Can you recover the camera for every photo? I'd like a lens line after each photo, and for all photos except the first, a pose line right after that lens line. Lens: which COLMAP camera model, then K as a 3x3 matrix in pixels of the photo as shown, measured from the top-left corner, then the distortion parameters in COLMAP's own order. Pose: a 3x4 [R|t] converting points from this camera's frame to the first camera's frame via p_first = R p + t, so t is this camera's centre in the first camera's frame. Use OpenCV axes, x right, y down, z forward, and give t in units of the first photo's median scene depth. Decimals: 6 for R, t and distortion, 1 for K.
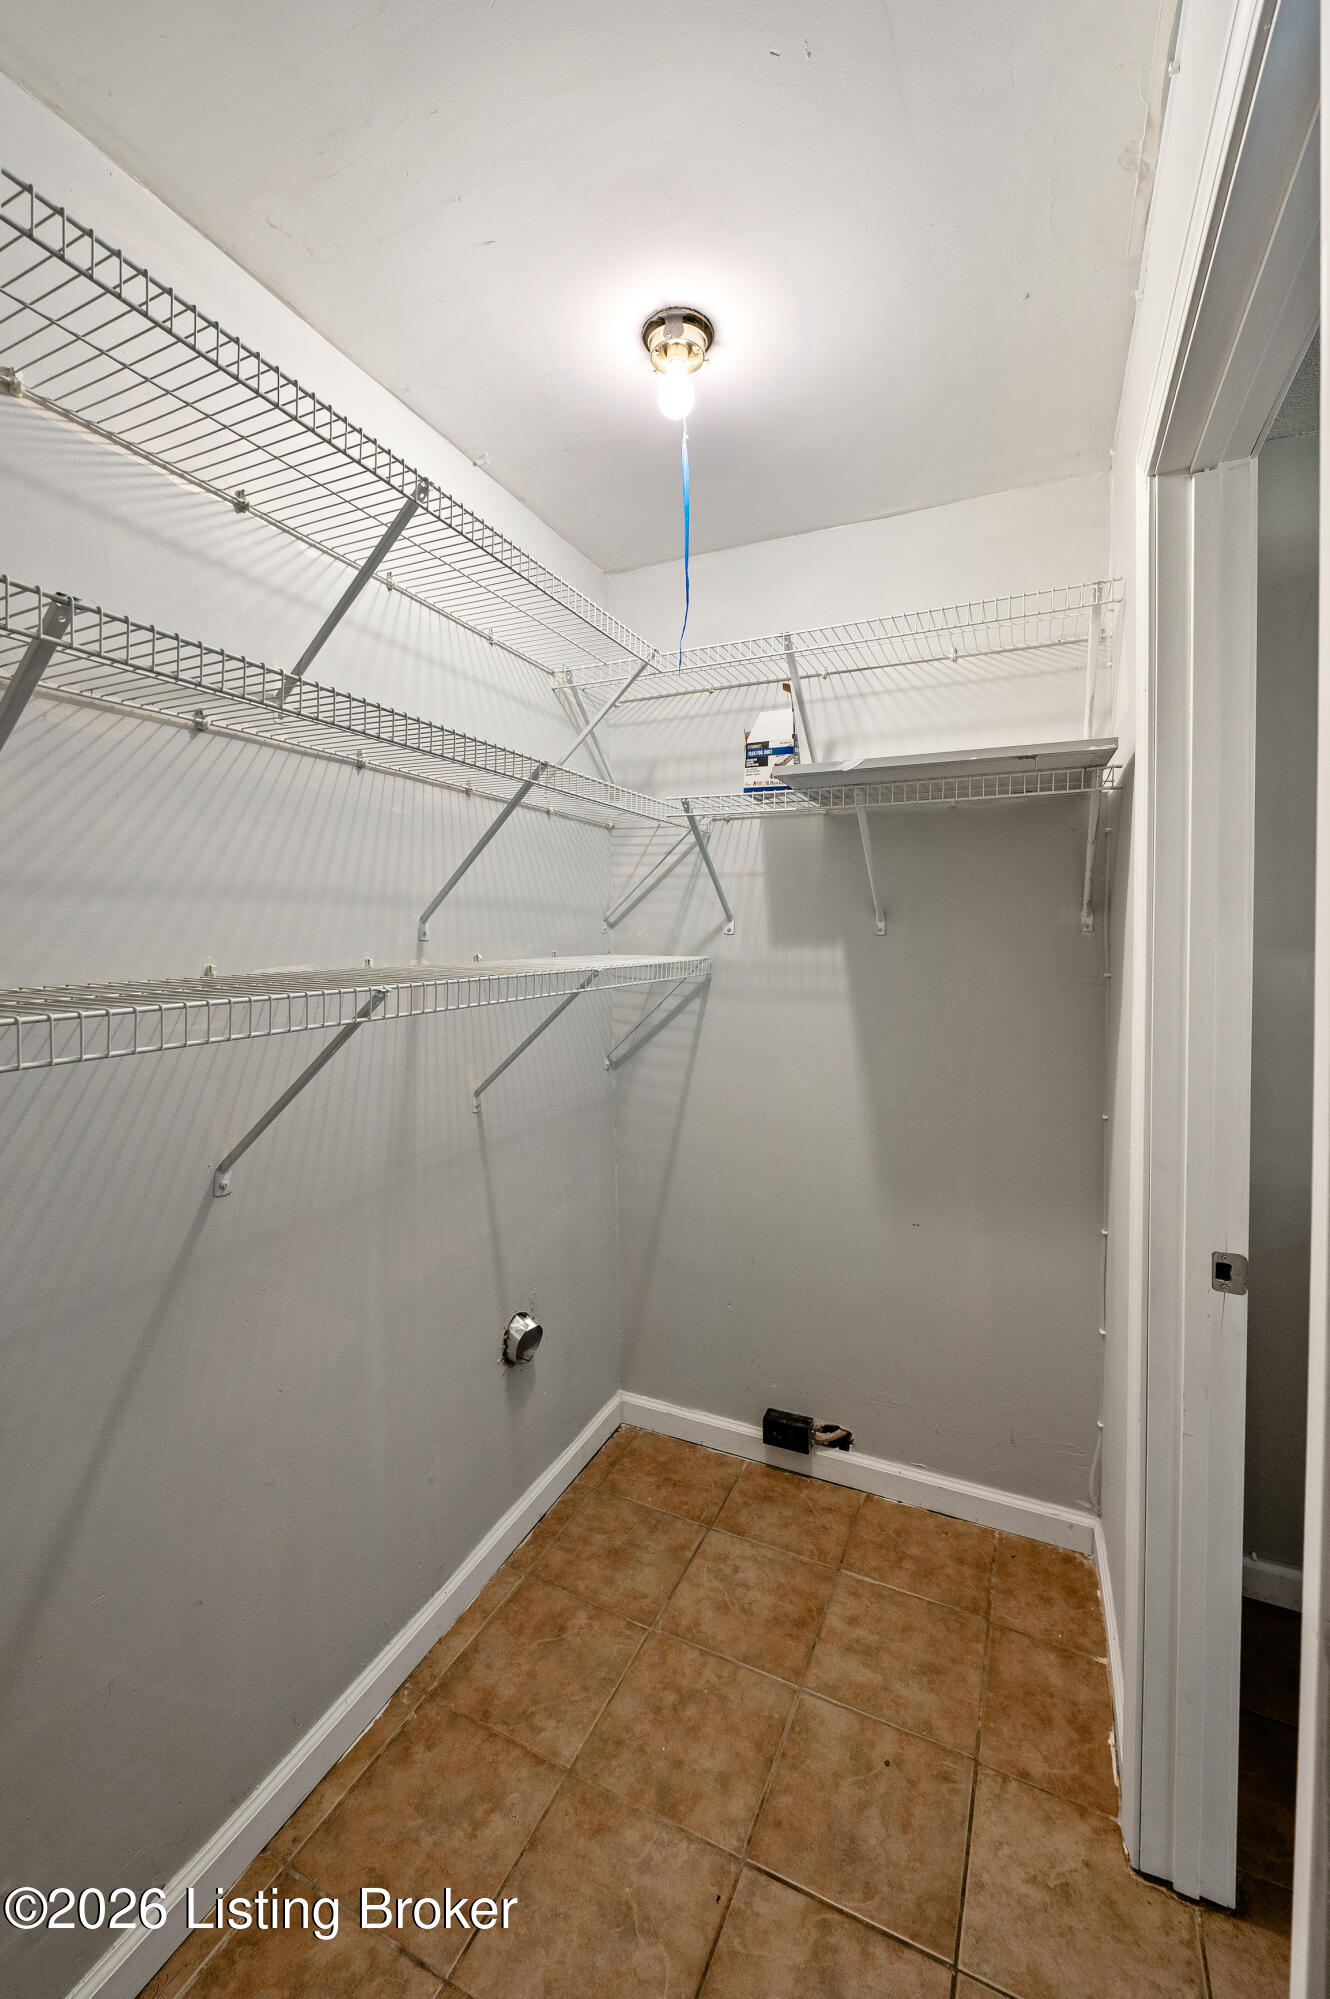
lens RADIAL K [[808.5, 0, 668.1], [0, 808.5, 941.4], [0, 0, 1]] dist [-0.010959, 0.000081]
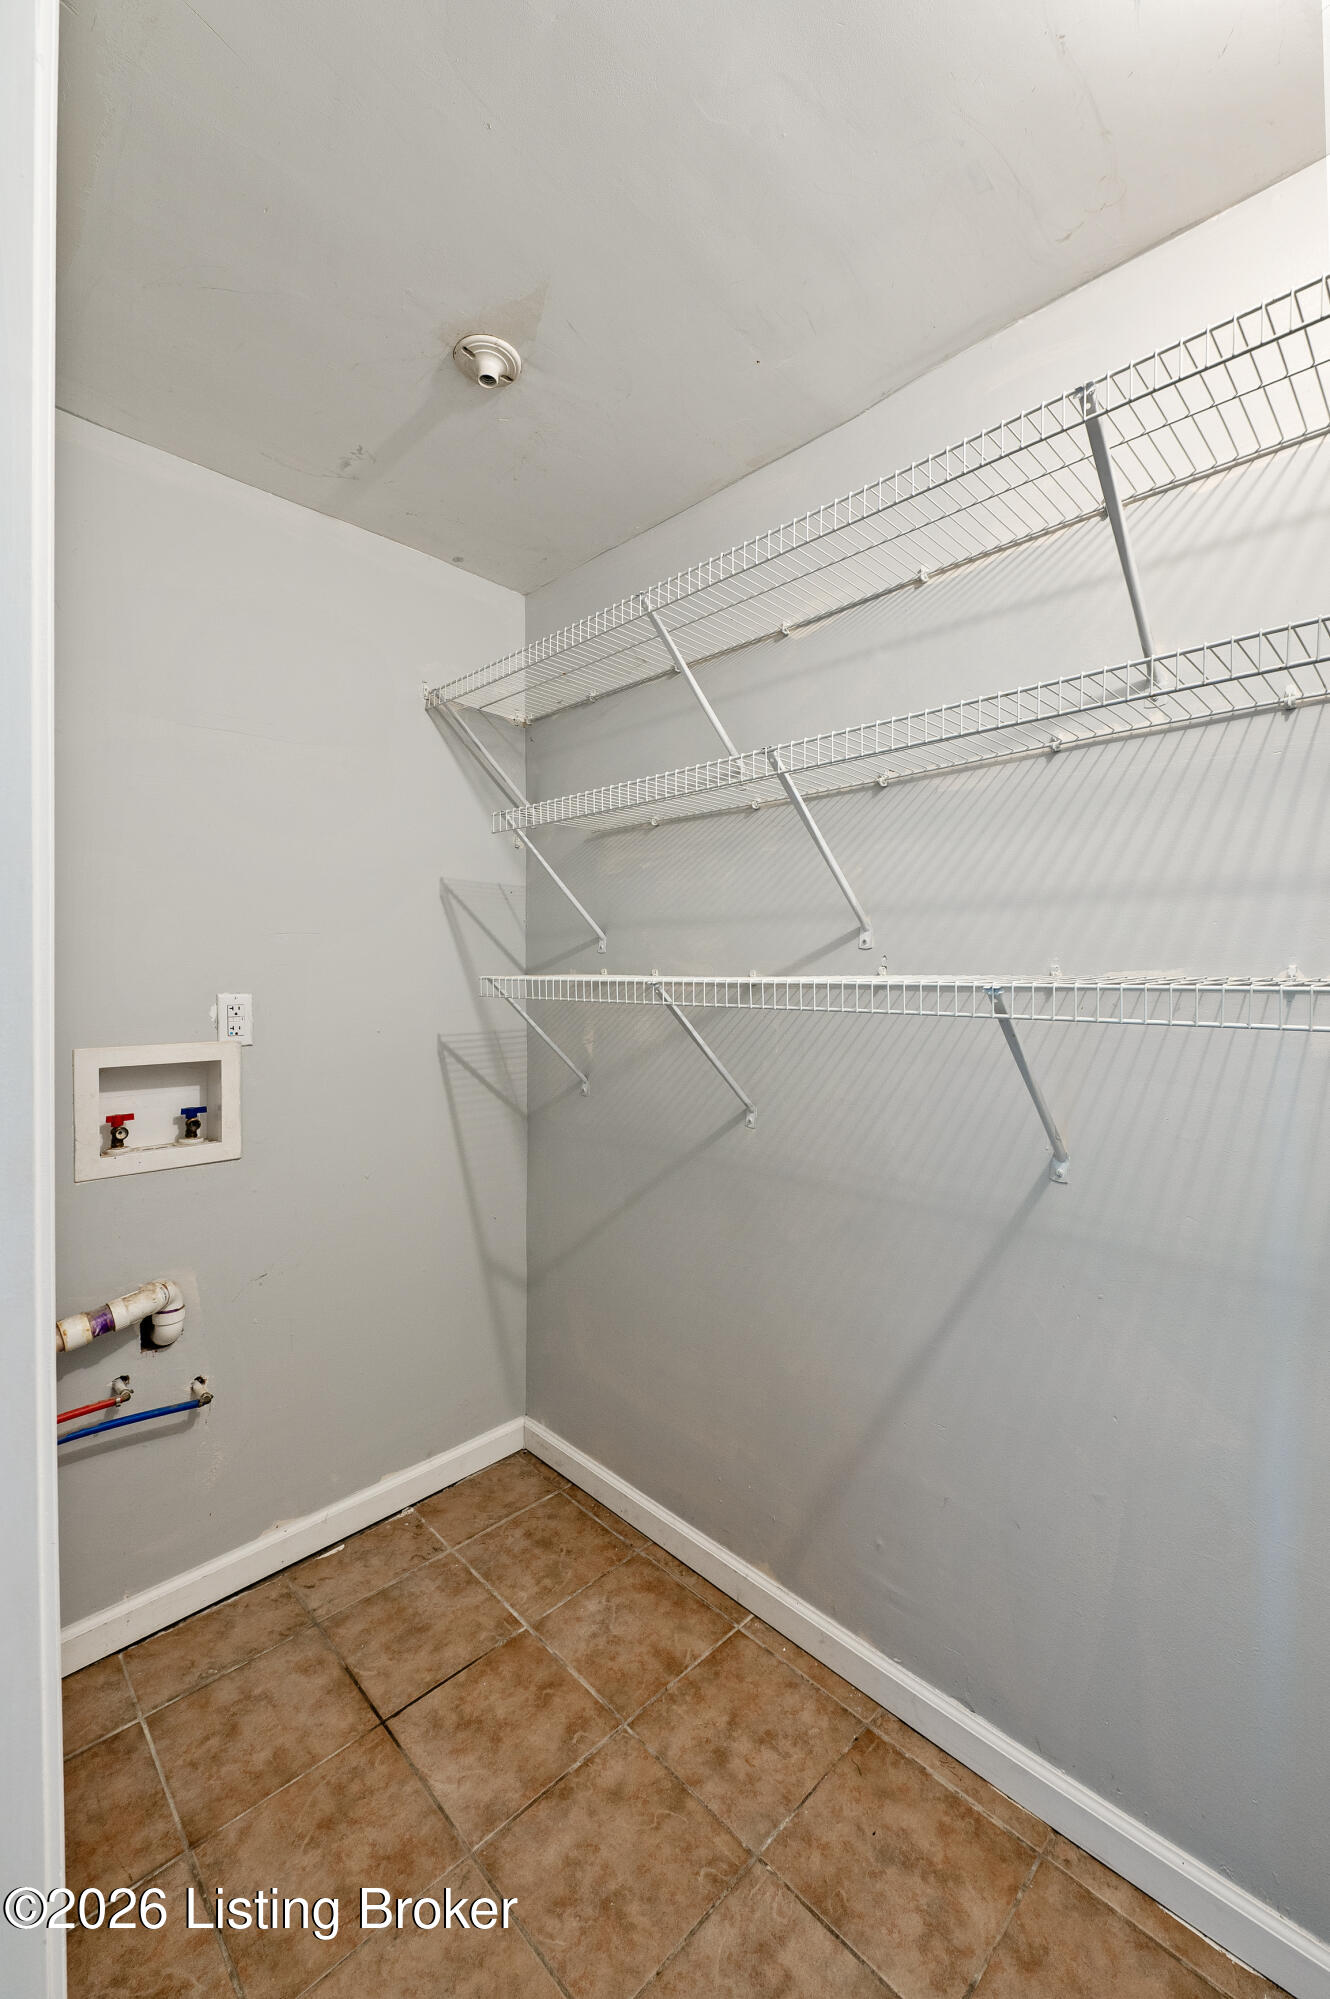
lens RADIAL K [[788.5, 0, 667.5], [0, 788.5, 974.5], [0, 0, 1]] dist [-0.013694, -0.000228]
pose [[-0.346314, 0.007288, -0.938090, 0.593208], [-0.014556, 0.999808, 0.013141, 0.032652], [0.938006, 0.018206, -0.346141, 0.860227]]
